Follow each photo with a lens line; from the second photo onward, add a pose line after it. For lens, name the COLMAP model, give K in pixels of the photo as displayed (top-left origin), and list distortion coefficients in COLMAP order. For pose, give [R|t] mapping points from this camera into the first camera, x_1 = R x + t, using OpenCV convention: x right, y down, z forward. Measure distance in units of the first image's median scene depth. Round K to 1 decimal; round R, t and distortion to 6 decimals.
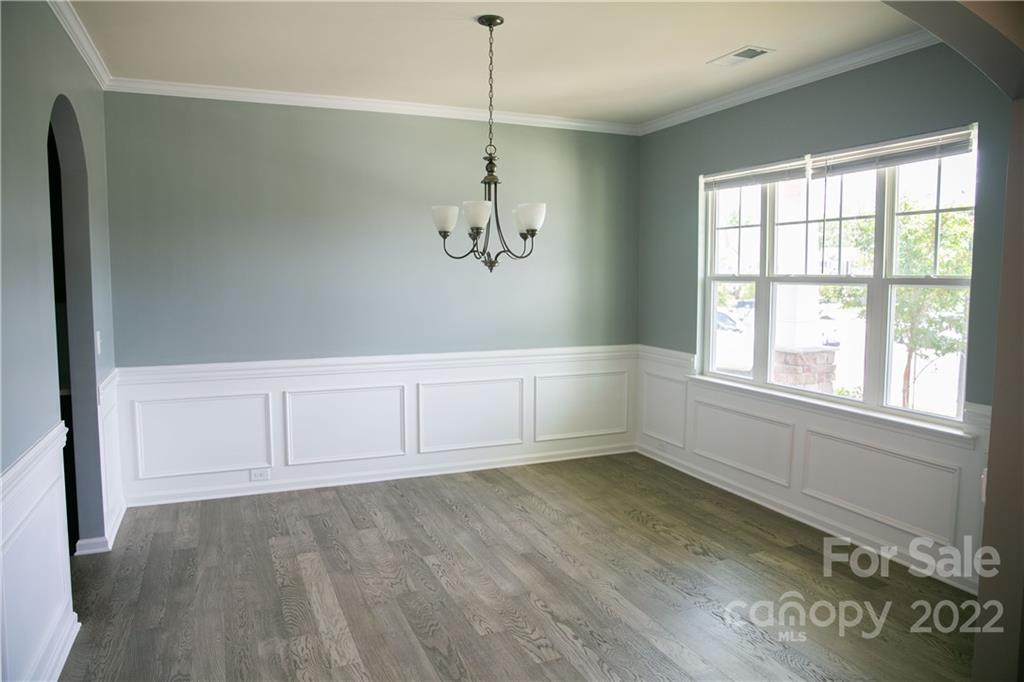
lens RADIAL K [[703.8, 0, 507.2], [0, 703.8, 340.4], [0, 0, 1]] dist [-0.075593, 0.036321]
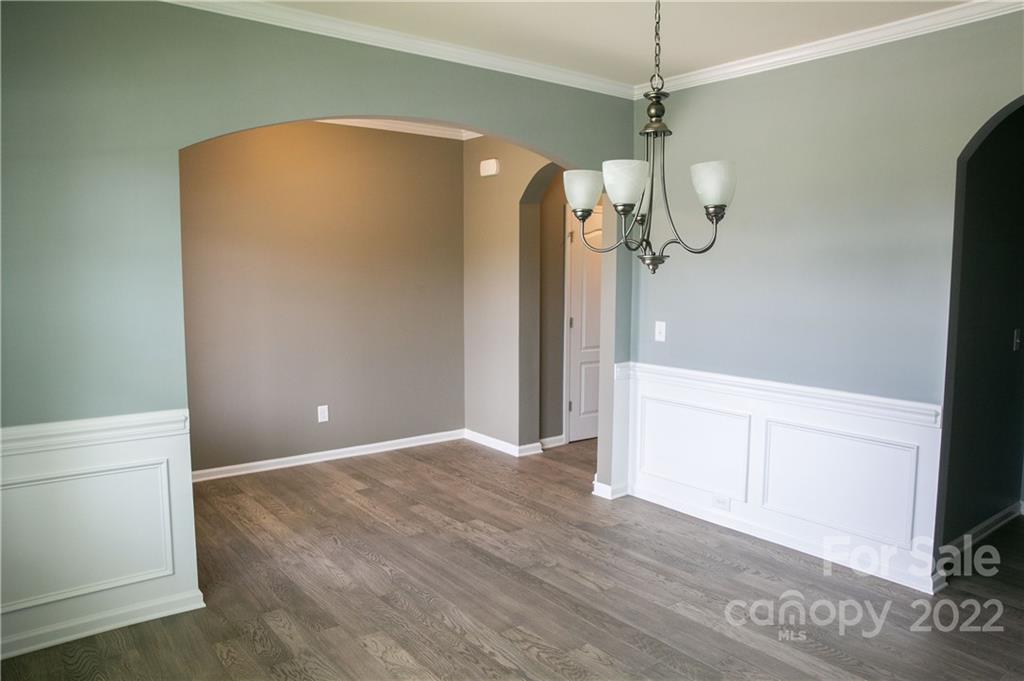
lens RADIAL K [[703.8, 0, 507.0], [0, 703.8, 337.2], [0, 0, 1]] dist [-0.075593, 0.036321]
pose [[-0.967786, 0.020573, -0.250931, 0.293331], [-0.029505, 0.980522, 0.194182, -0.175153], [0.250038, 0.195330, -0.948329, 1.731247]]
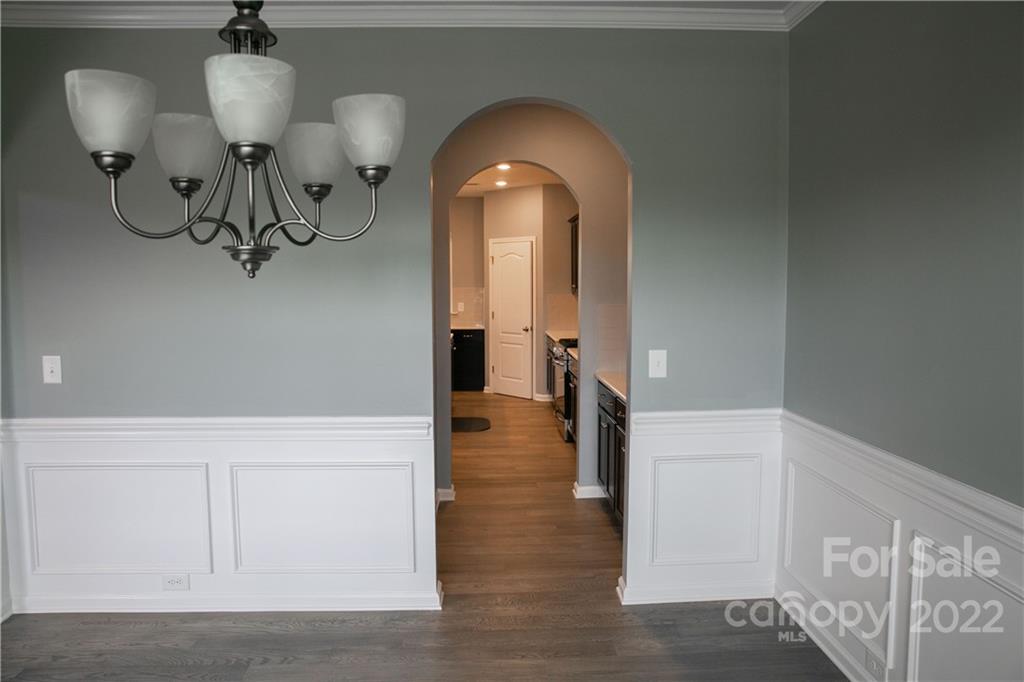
lens RADIAL K [[703.8, 0, 511.9], [0, 703.8, 341.9], [0, 0, 1]] dist [-0.075593, 0.036321]
pose [[-0.364061, 0.079457, -0.927979, 0.299201], [-0.088504, 0.988894, 0.119395, -0.136608], [0.927160, 0.125597, -0.352986, 1.427916]]
